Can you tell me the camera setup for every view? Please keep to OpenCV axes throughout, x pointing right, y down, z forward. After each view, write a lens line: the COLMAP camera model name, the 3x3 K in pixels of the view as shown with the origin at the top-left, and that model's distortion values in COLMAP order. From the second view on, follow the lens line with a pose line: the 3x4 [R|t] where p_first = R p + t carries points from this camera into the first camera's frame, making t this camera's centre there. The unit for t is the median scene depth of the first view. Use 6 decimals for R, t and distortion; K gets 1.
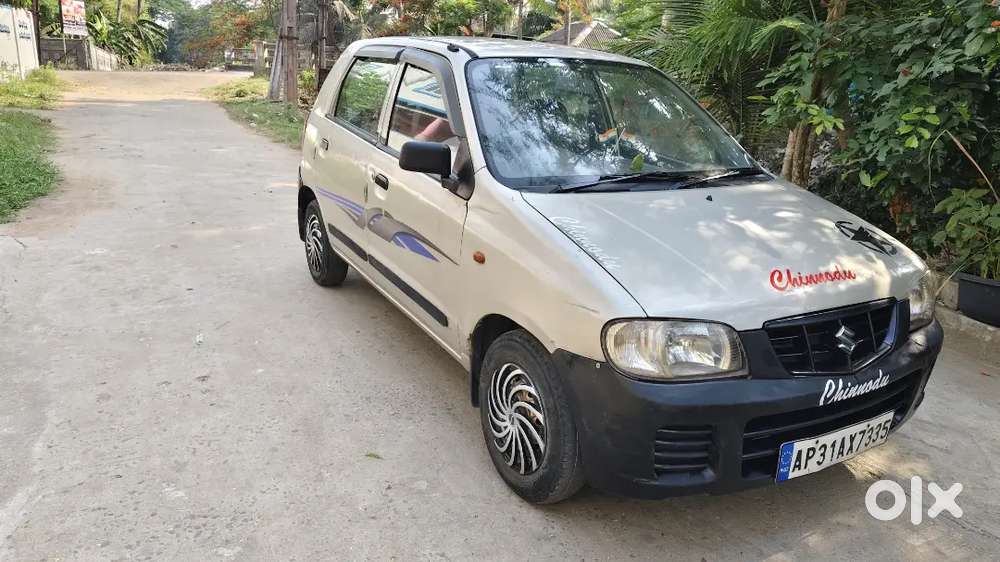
lens RADIAL K [[699.3, 0, 500.0], [0, 699.3, 266.1], [0, 0, 1]] dist [0.008224, -0.001371]
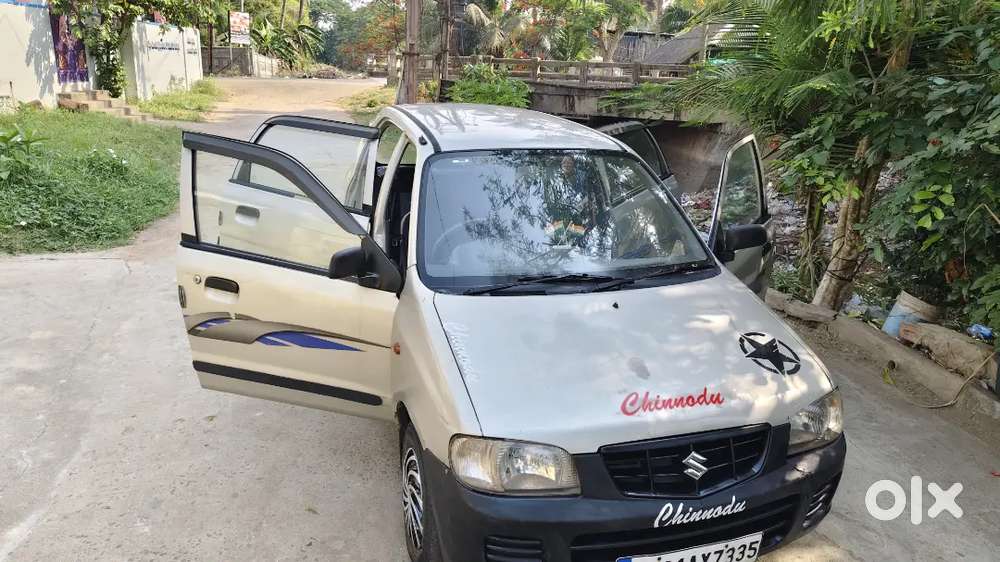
lens RADIAL K [[691.7, 0, 500.0], [0, 691.7, 281.0], [0, 0, 1]] dist [0.068981, -0.094023]
pose [[0.979540, 0.050356, -0.194845, 0.336095], [-0.044709, 0.998446, 0.033276, -0.163178], [0.196218, -0.023884, 0.980269, -0.064480]]
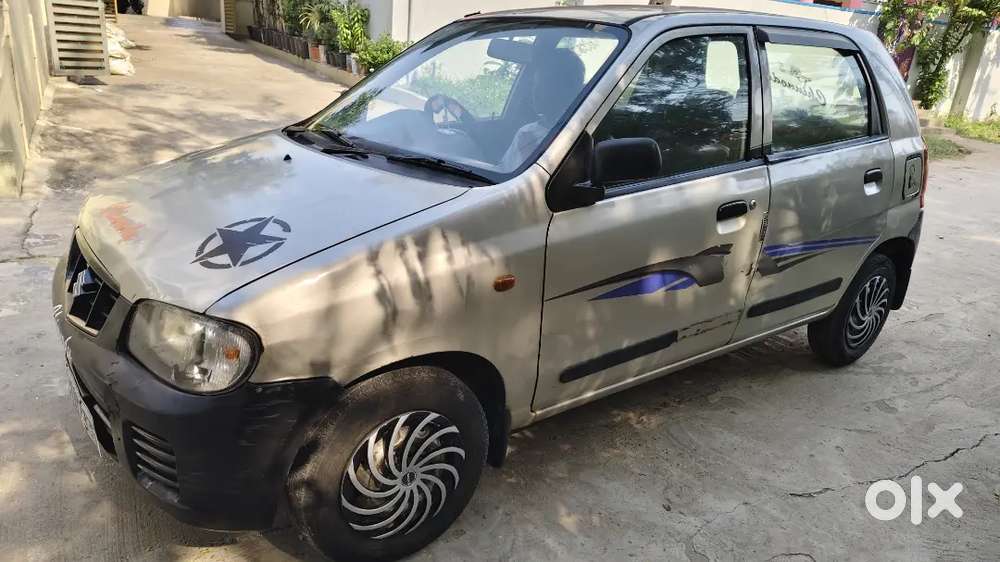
lens RADIAL K [[697.6, 0, 486.4], [0, 697.6, 275.3], [0, 0, 1]] dist [0.057068, -0.091074]
pose [[0.137936, 0.276720, -0.950999, 1.217054], [-0.326575, 0.919188, 0.220096, -0.238250], [0.935052, 0.280213, 0.217159, 1.097121]]
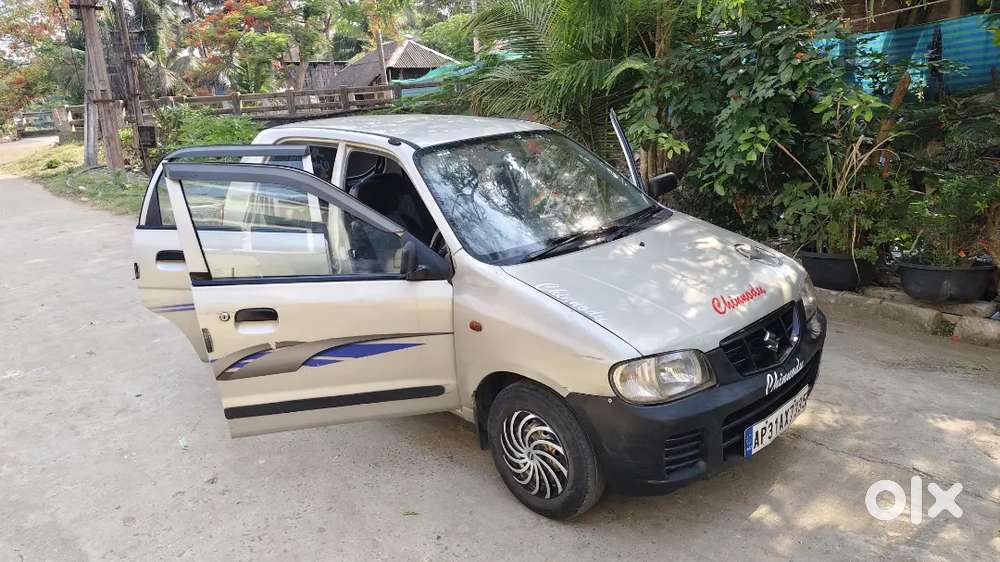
lens RADIAL K [[697.6, 0, 486.4], [0, 697.6, 275.3], [0, 0, 1]] dist [0.057068, -0.091074]
pose [[0.964223, -0.173195, 0.200691, -0.228772], [0.174333, 0.984612, 0.012126, -0.107532], [-0.199703, 0.023295, 0.979579, -0.163671]]
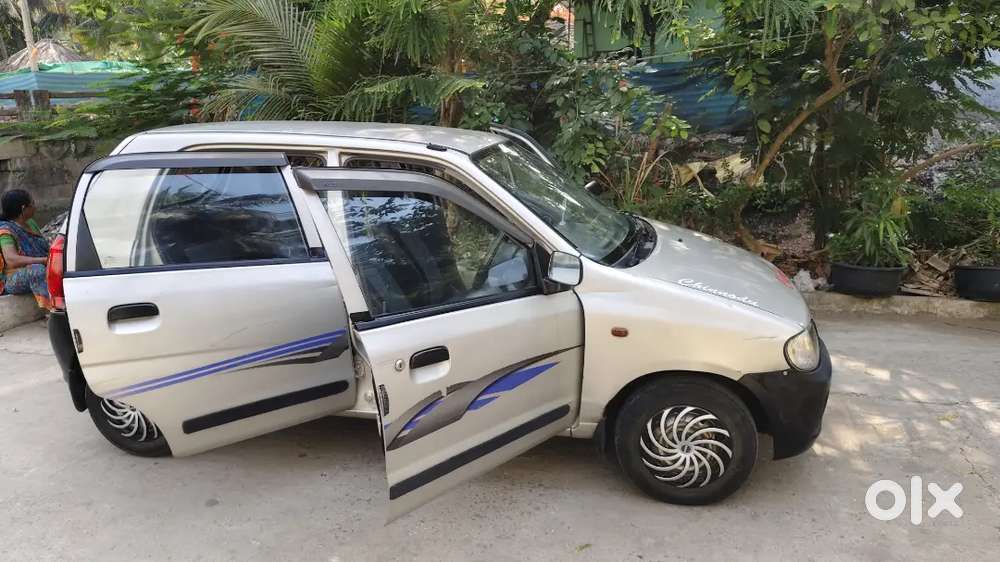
lens RADIAL K [[699.3, 0, 500.0], [0, 699.3, 266.1], [0, 0, 1]] dist [0.008224, -0.001371]
pose [[0.644887, -0.243635, 0.724405, -0.936928], [0.254053, 0.962267, 0.097469, -0.272106], [-0.720817, 0.121181, 0.682450, 0.333628]]
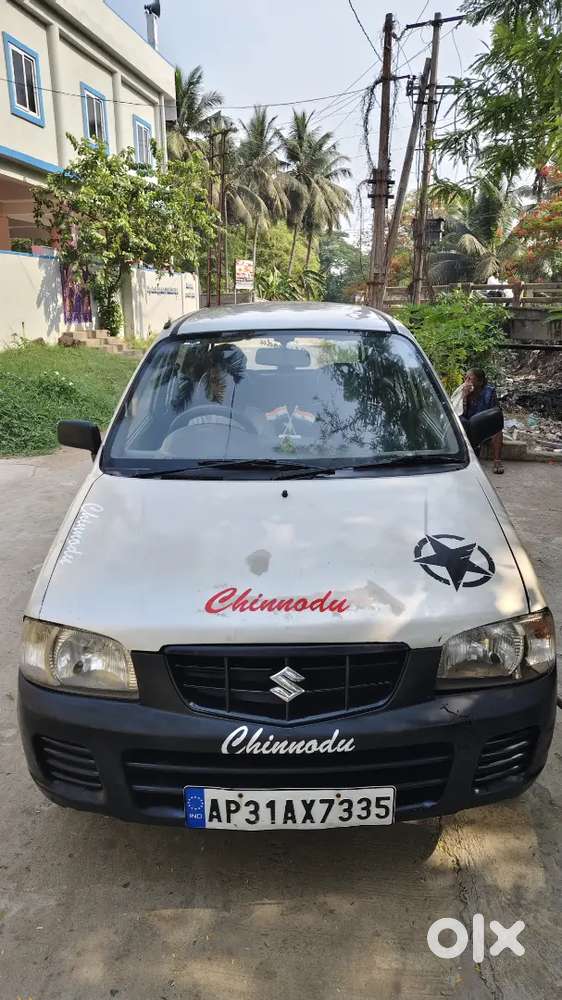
lens RADIAL K [[683.6, 0, 290.7], [0, 683.6, 502.2], [0, 0, 1]] dist [0.068023, 0.001295]
pose [[0.872017, 0.086913, -0.481697, 0.739948], [-0.083547, 0.996097, 0.028482, -0.113925], [0.482292, 0.015408, 0.875875, 0.236773]]
